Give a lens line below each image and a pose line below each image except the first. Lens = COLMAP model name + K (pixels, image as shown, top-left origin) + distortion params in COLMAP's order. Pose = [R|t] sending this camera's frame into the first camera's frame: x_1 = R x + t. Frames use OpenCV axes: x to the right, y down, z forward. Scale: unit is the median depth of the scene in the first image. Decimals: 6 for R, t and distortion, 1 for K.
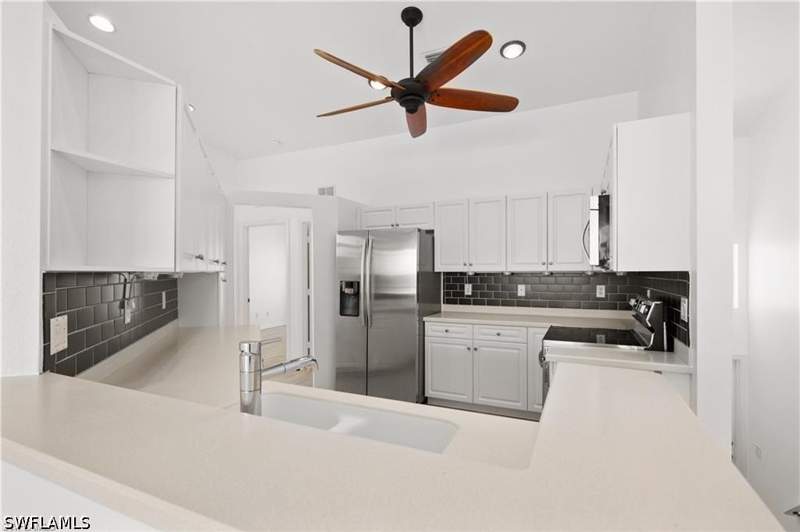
lens RADIAL K [[393.5, 0, 395.9], [0, 393.5, 279.0], [0, 0, 1]] dist [0.001921, -0.000134]
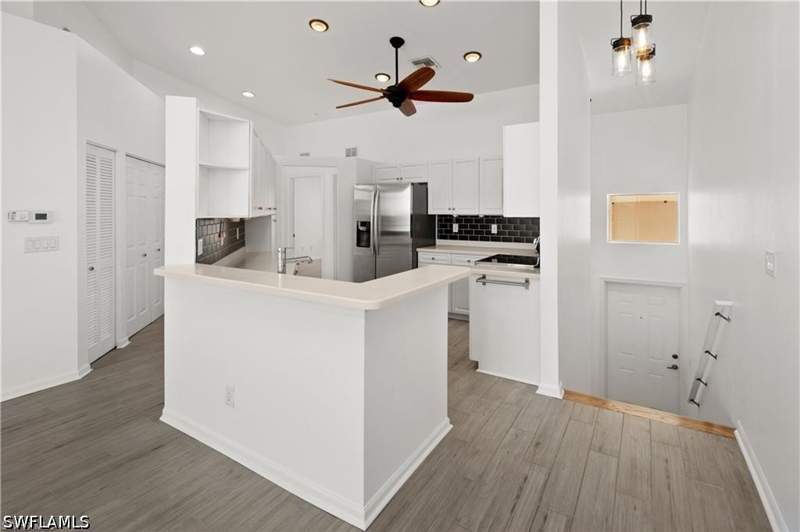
lens RADIAL K [[387.0, 0, 398.1], [0, 387.0, 216.8], [0, 0, 1]] dist [-0.000834, -0.000083]
pose [[0.994176, 0.002307, -0.107742, 0.148753], [-0.002480, 0.999996, -0.001471, -0.009105], [0.107738, 0.001730, 0.994178, -0.323494]]
